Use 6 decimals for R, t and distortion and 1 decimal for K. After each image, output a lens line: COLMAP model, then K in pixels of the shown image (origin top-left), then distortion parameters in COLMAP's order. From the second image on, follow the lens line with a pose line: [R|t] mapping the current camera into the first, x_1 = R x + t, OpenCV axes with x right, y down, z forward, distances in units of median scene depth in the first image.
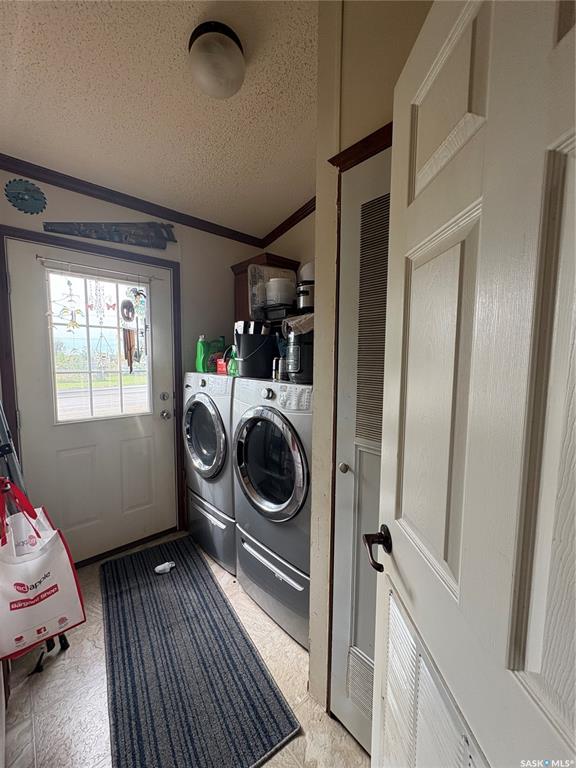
lens RADIAL K [[309.0, 0, 288.0], [0, 309.0, 381.5], [0, 0, 1]] dist [0.000873, 0.001188]
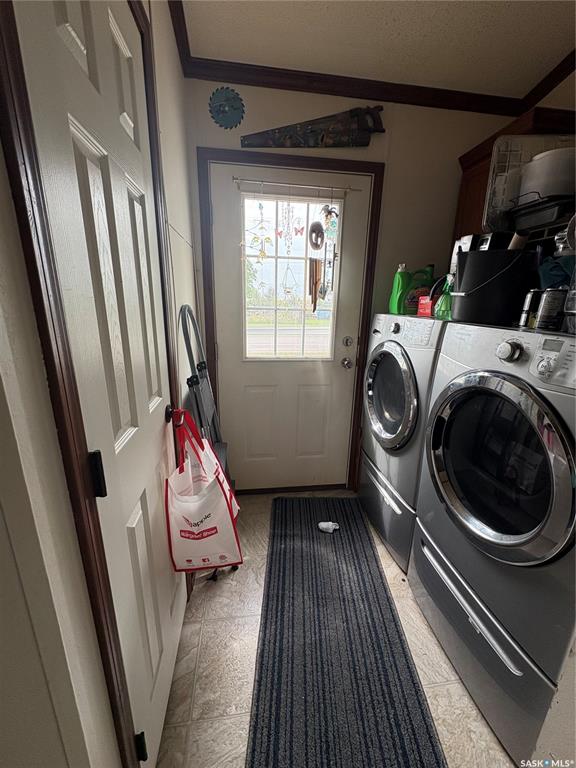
lens RADIAL K [[309.0, 0, 288.3], [0, 309.0, 382.2], [0, 0, 1]] dist [0.000873, 0.001188]
pose [[0.828312, 0.157381, -0.537708, -0.069499], [-0.065907, 0.980443, 0.185438, 0.012278], [0.556377, -0.118162, 0.822486, 0.228555]]
